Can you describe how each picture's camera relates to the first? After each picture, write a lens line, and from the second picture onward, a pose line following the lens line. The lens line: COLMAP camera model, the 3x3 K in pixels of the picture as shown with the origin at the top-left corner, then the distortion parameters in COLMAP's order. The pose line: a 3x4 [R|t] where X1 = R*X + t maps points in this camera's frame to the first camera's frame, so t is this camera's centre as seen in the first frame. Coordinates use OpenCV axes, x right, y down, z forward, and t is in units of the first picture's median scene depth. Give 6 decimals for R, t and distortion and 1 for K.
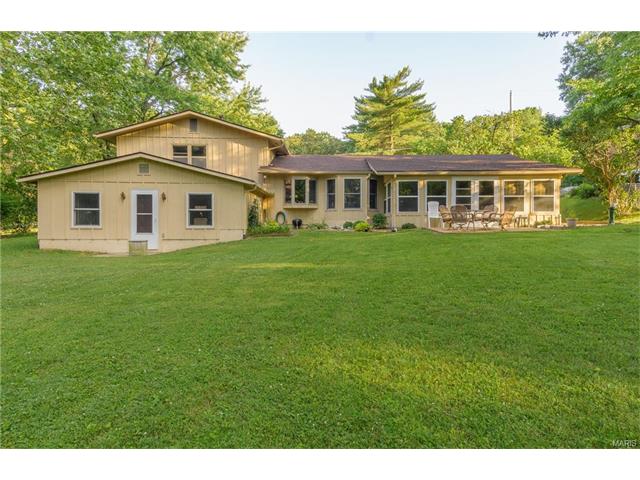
lens RADIAL K [[516.5, 0, 321.3], [0, 516.5, 226.0], [0, 0, 1]] dist [0.184917, 0.000846]
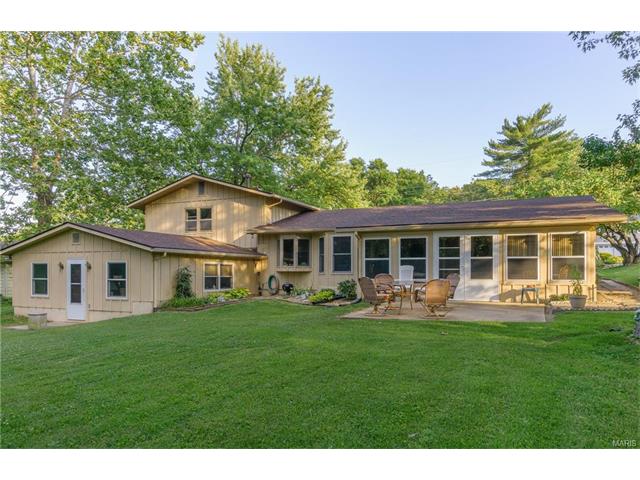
lens RADIAL K [[468.9, 0, 318.0], [0, 468.9, 255.4], [0, 0, 1]] dist [-0.007038, -0.003633]
pose [[0.911390, -0.016935, -0.411196, 0.331960], [0.001938, 0.999319, -0.036860, -0.032520], [0.411540, 0.032797, 0.910802, 0.296466]]
